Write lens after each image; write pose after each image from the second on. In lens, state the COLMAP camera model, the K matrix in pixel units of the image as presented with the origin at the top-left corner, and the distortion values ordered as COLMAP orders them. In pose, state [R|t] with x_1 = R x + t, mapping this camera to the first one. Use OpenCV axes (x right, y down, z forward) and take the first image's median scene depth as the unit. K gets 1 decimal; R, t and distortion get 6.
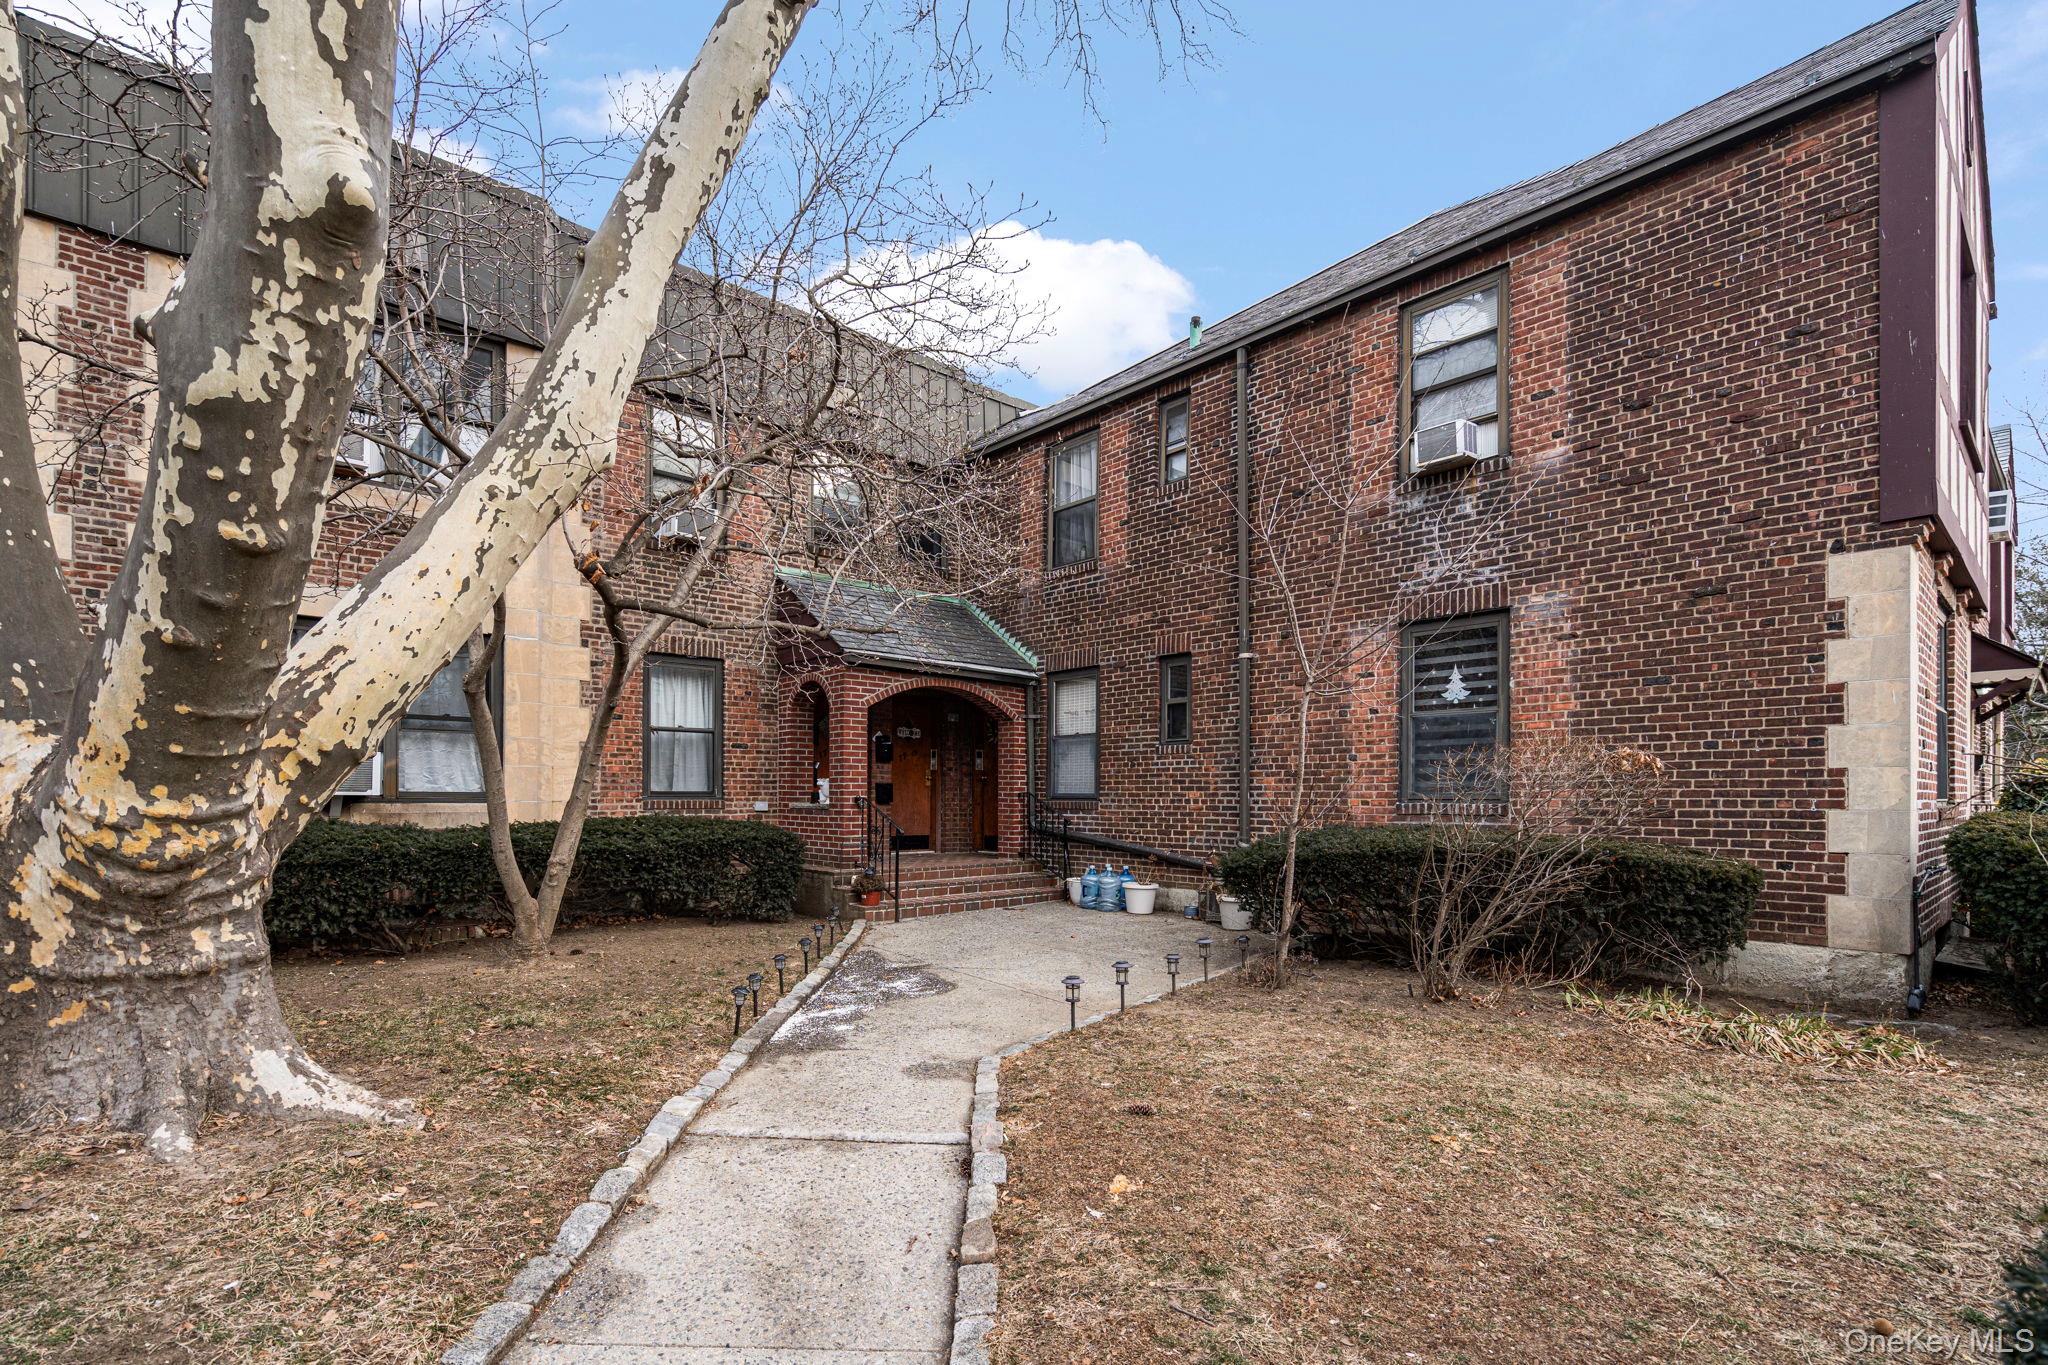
lens RADIAL K [[953.4, 0, 1012.4], [0, 953.4, 796.9], [0, 0, 1]] dist [-0.011376, 0.007271]
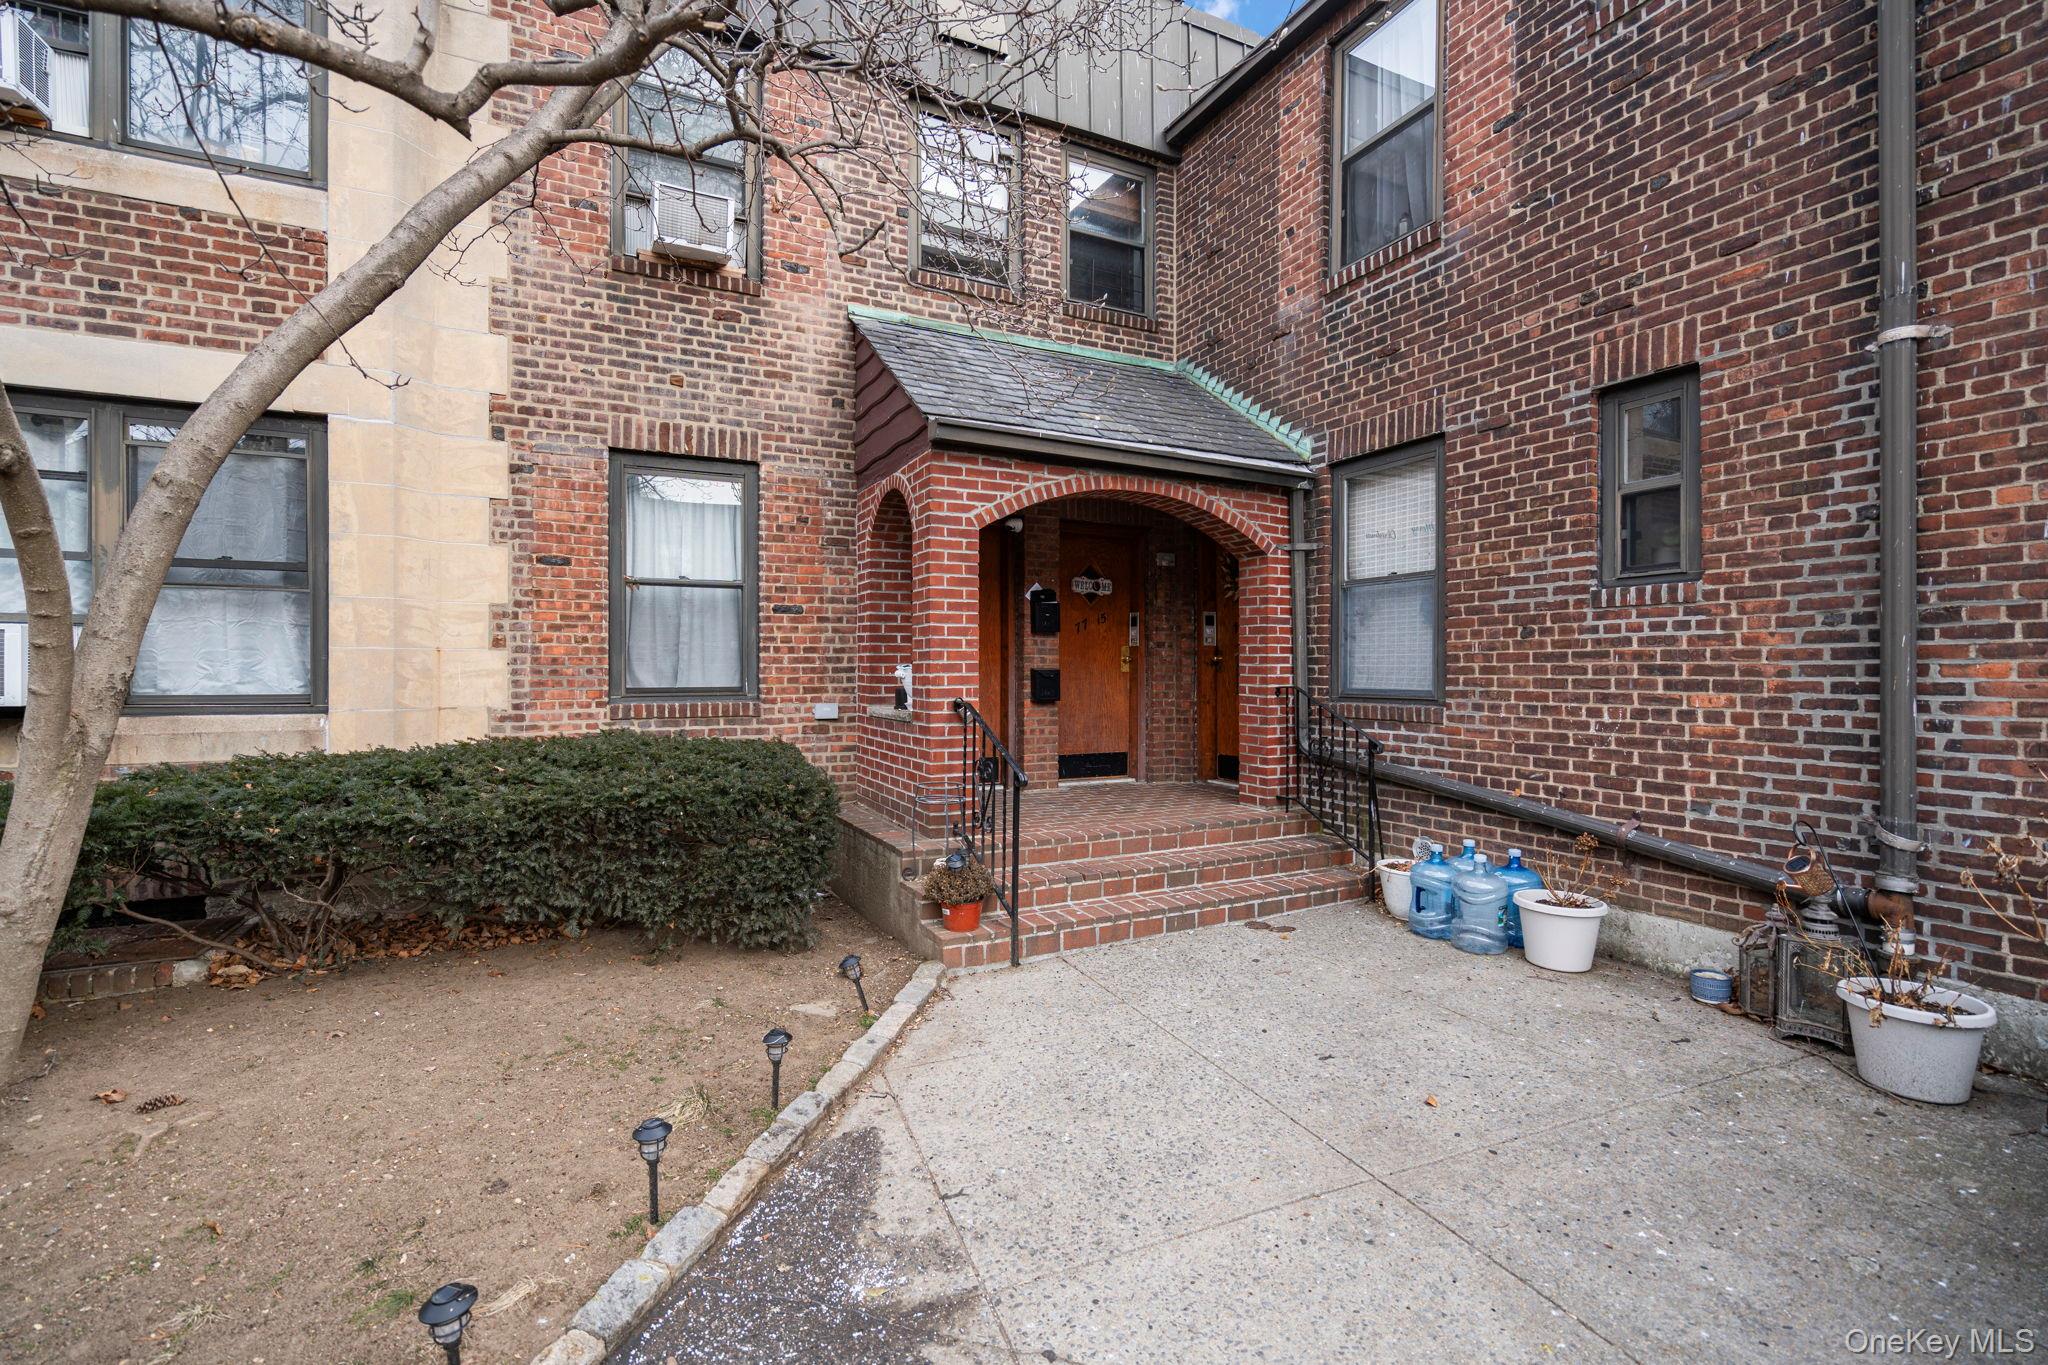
lens RADIAL K [[928.9, 0, 1030.2], [0, 928.9, 677.7], [0, 0, 1]] dist [-0.013042, 0.011179]
pose [[0.968227, -0.001294, -0.250070, 0.003744], [0.003150, 0.999970, 0.007022, -0.019092], [0.250054, -0.007587, 0.968202, 0.623414]]
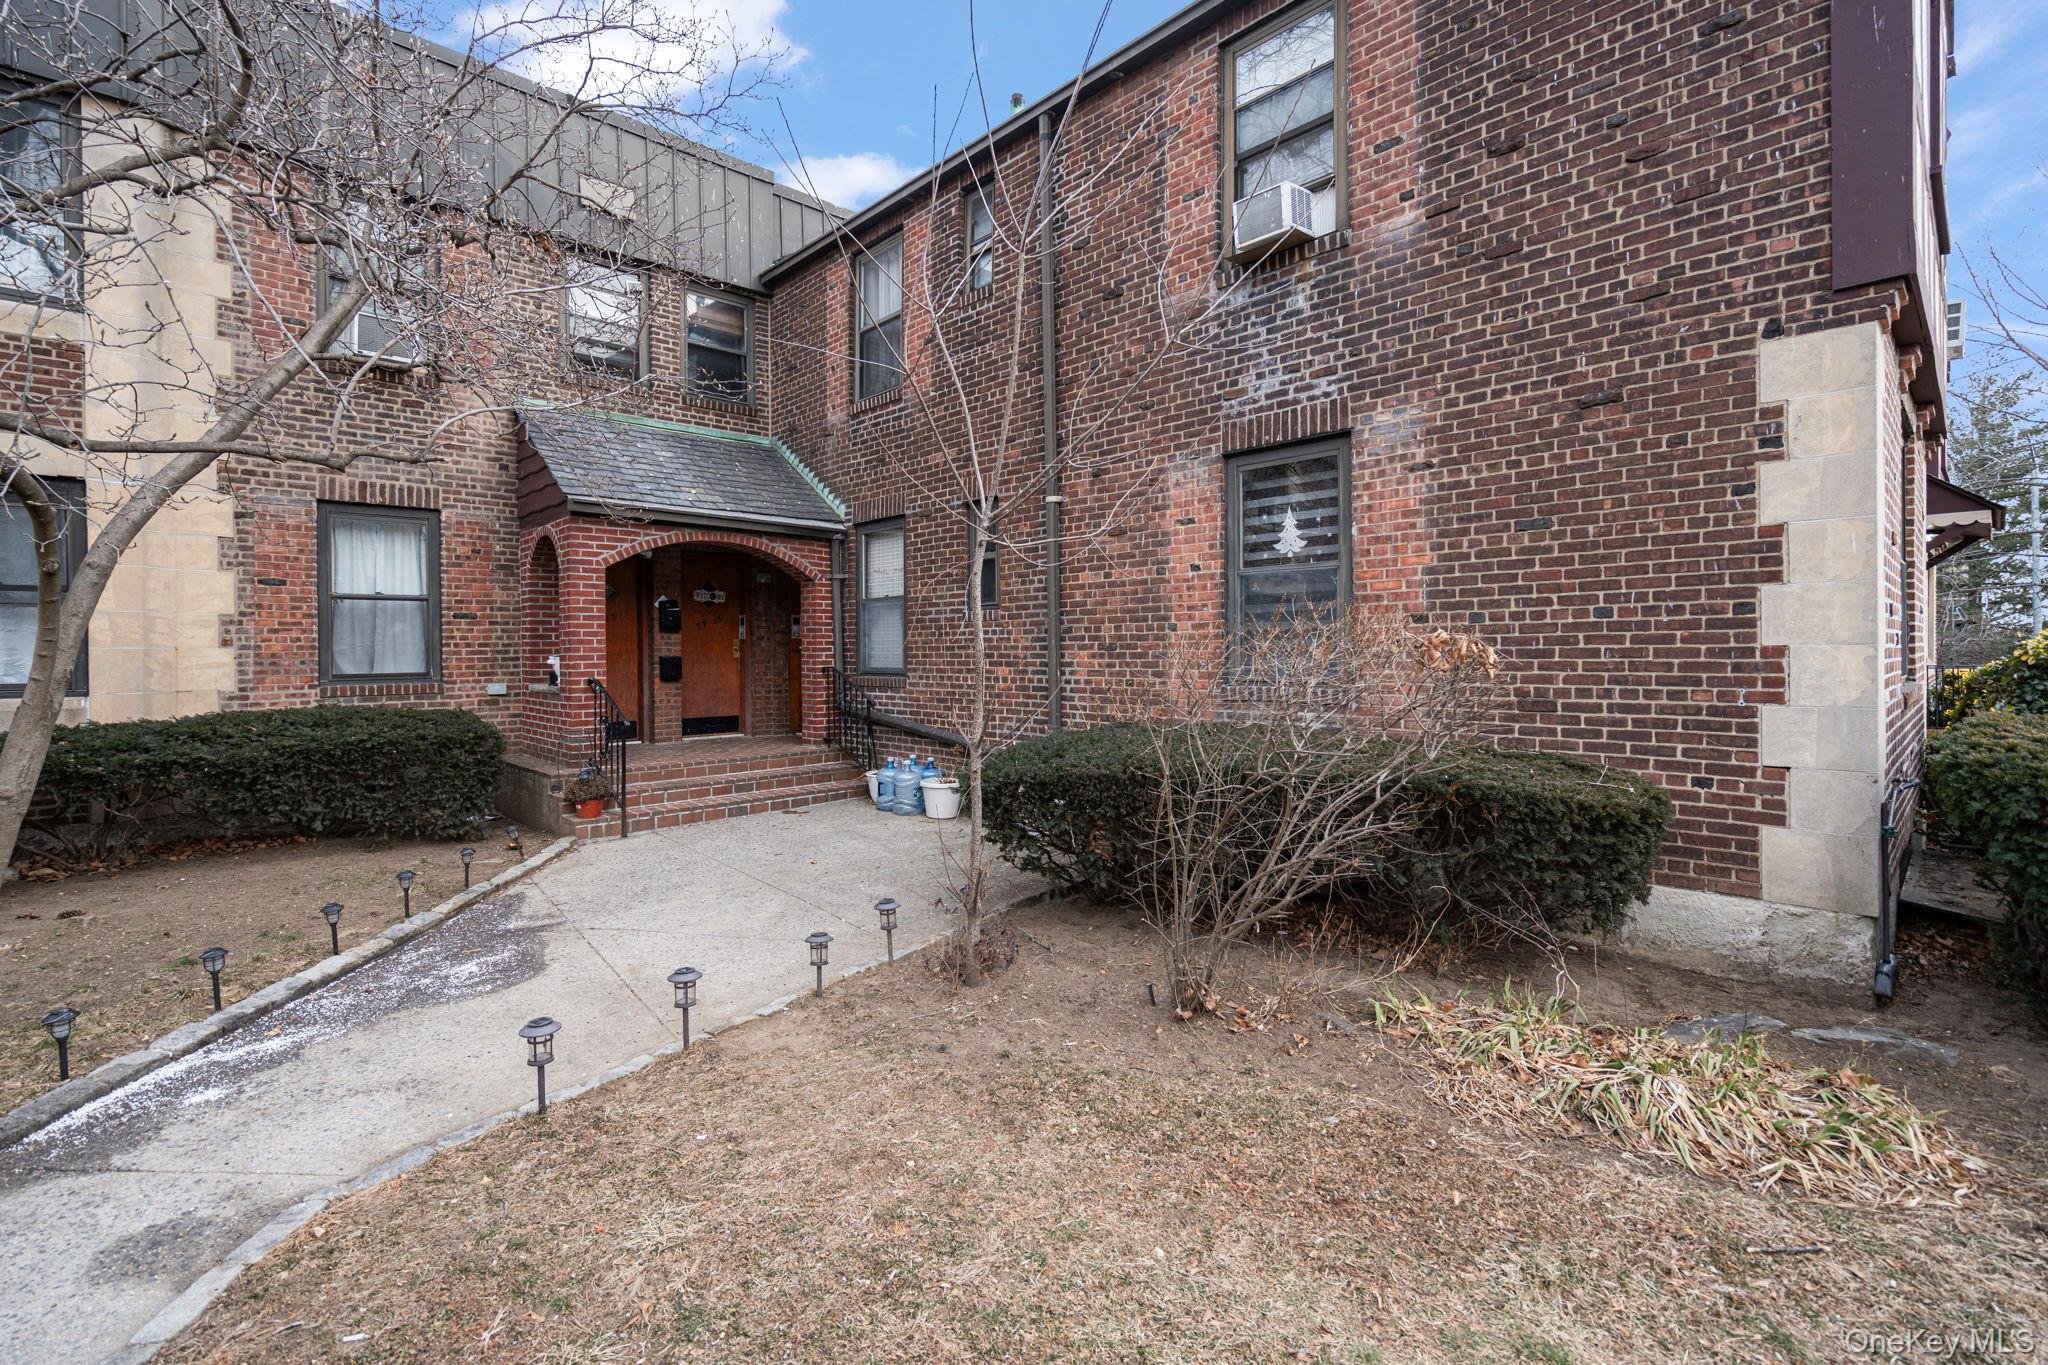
lens RADIAL K [[928.5, 0, 1017.9], [0, 928.5, 658.2], [0, 0, 1]] dist [-0.008964, 0.004874]
pose [[0.999164, -0.012381, 0.038951, 0.203259], [0.012042, 0.999888, 0.008941, -0.024247], [-0.039057, -0.008464, 0.999201, 0.242411]]
